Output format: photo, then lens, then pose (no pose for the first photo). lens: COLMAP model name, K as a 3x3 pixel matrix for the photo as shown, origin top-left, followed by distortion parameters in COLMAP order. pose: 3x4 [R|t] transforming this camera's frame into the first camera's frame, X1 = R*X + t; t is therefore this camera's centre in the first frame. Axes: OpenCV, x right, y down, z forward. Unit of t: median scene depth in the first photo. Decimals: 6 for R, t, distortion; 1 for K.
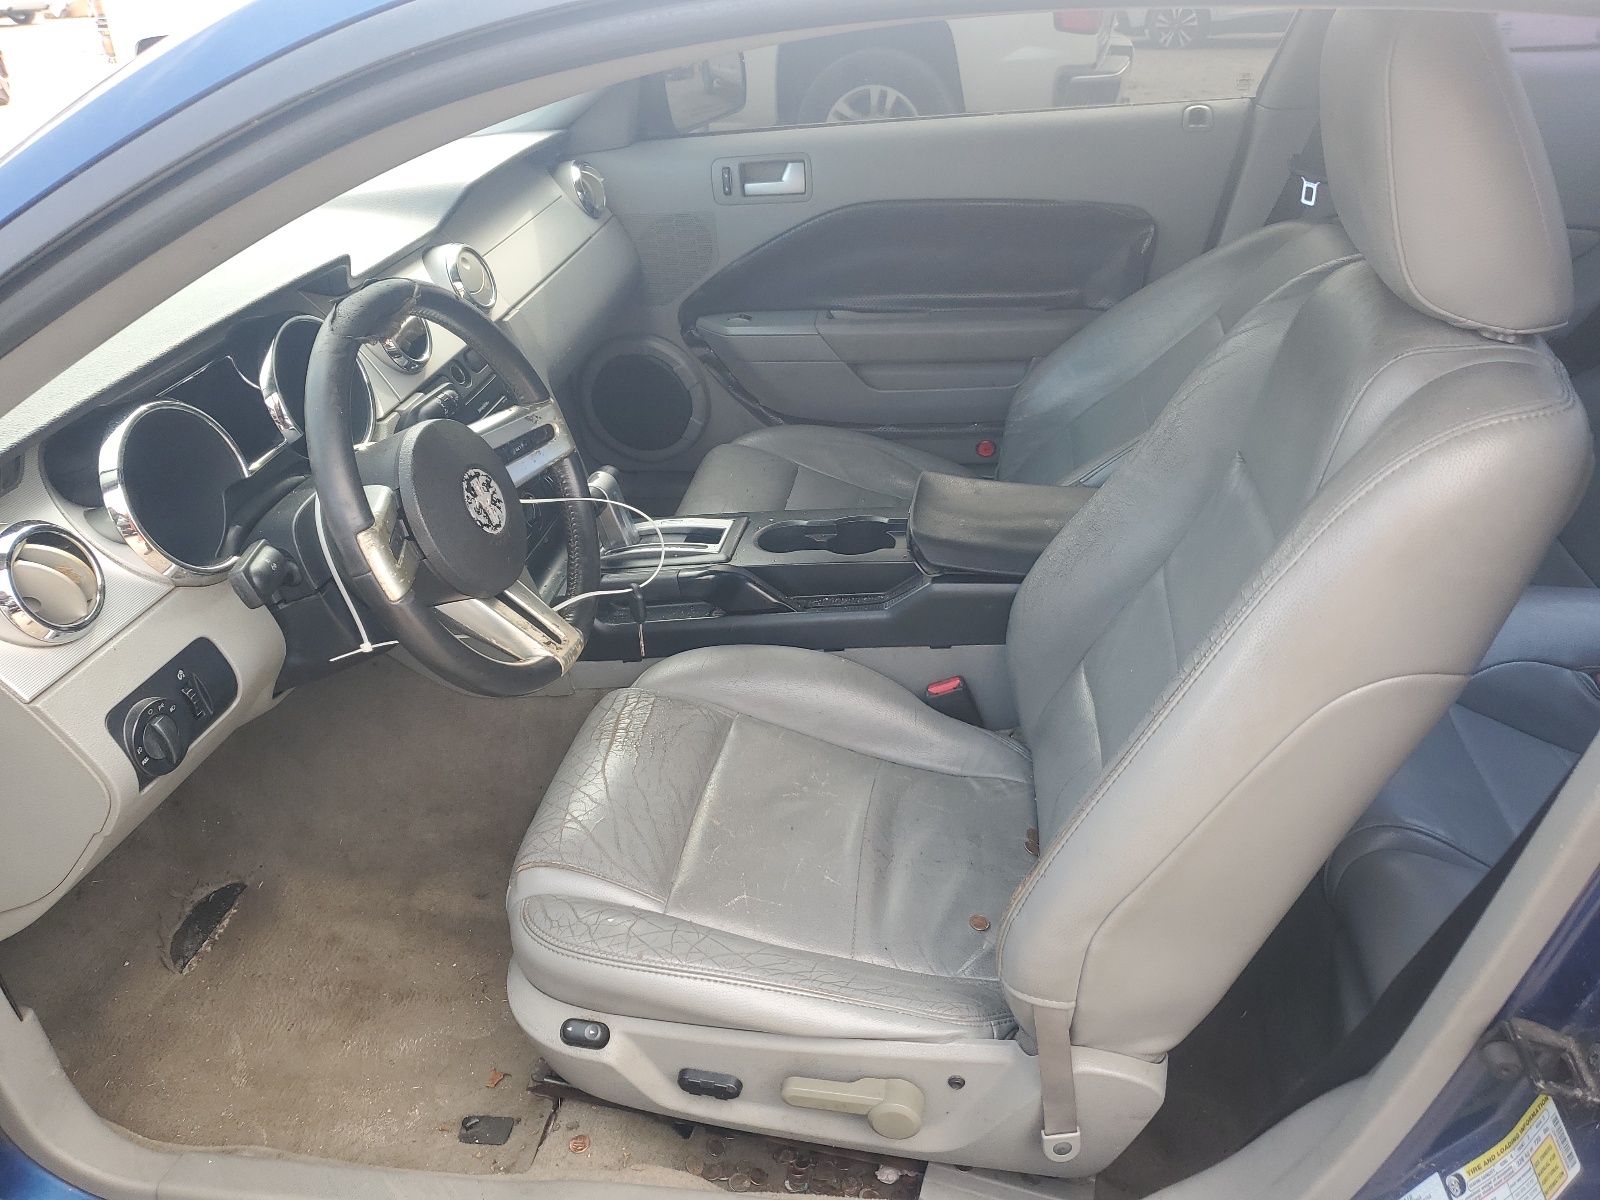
lens RADIAL K [[1200.8, 0, 800.0], [0, 1200.8, 600.0], [0, 0, 1]] dist [-0.001585, -0.056108]
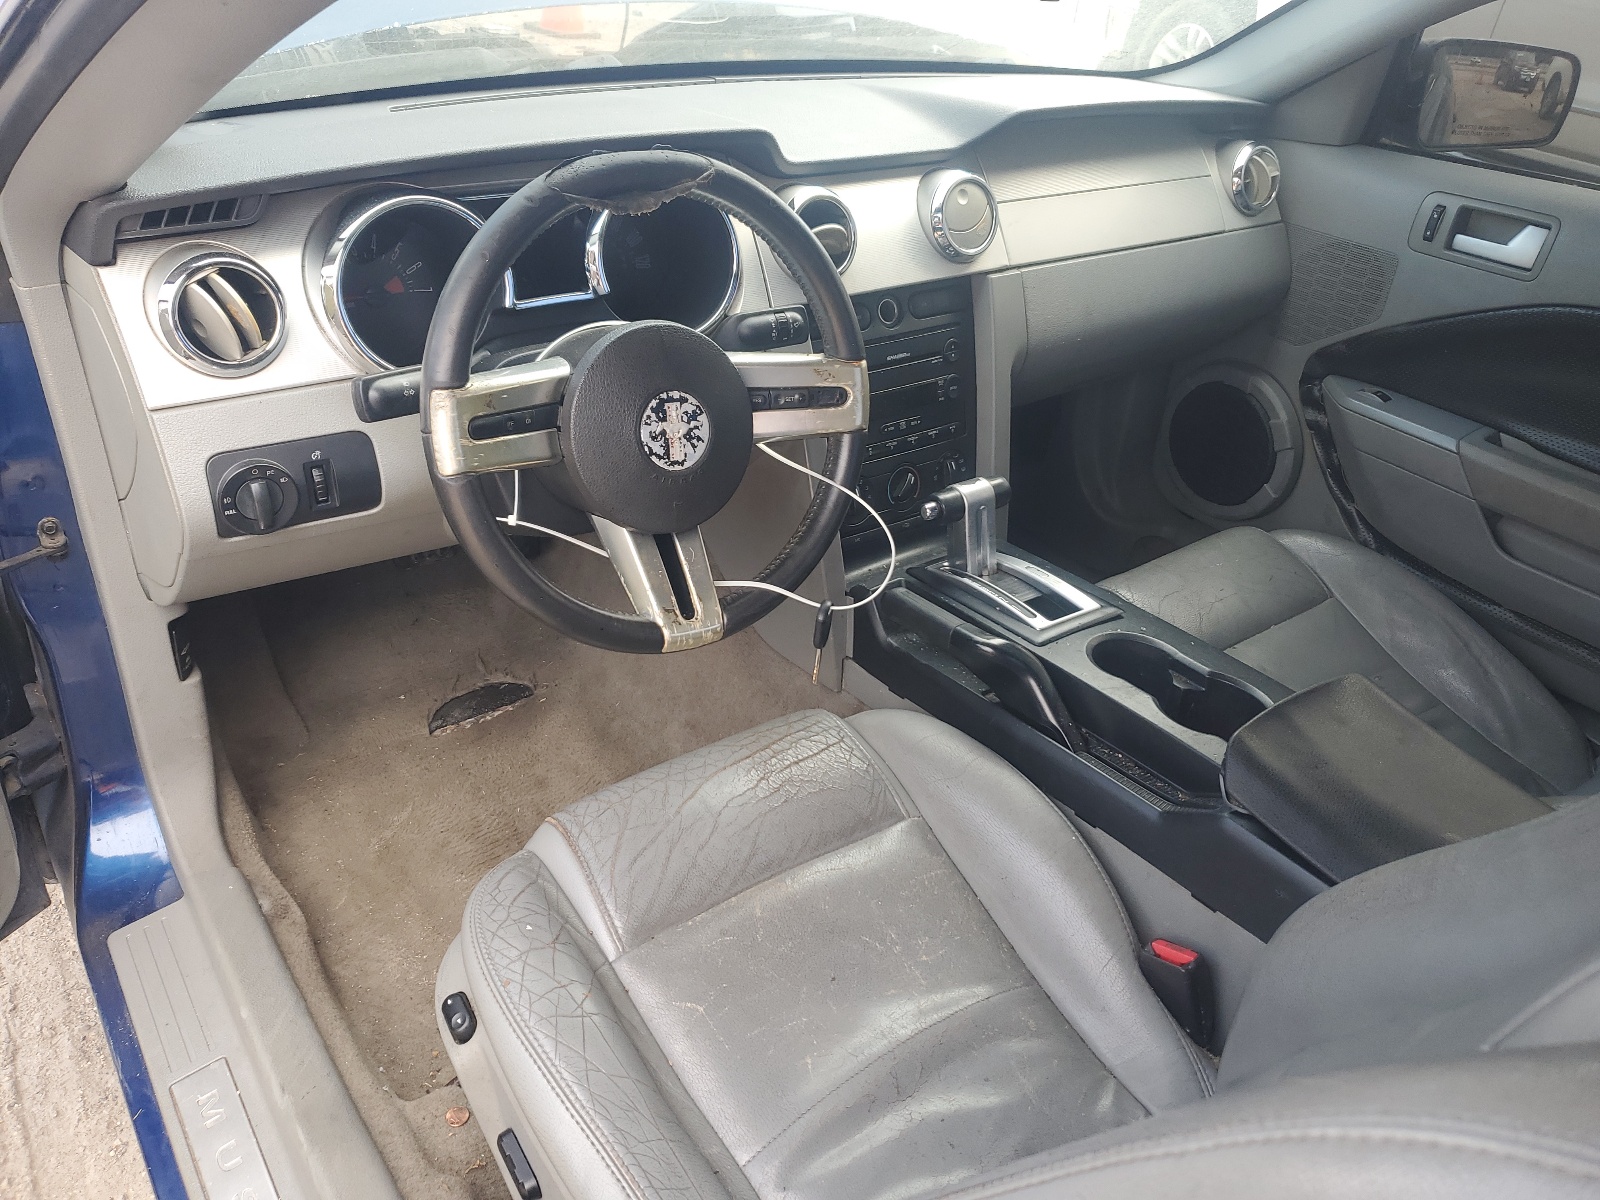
lens RADIAL K [[1225.6, 0, 800.5], [0, 1225.6, 579.7], [0, 0, 1]] dist [-0.000015, 0.002209]
pose [[0.717944, 0.459227, -0.523131, 0.222224], [-0.455265, 0.878274, 0.146182, -0.113073], [0.526583, 0.133212, 0.839622, 0.231983]]
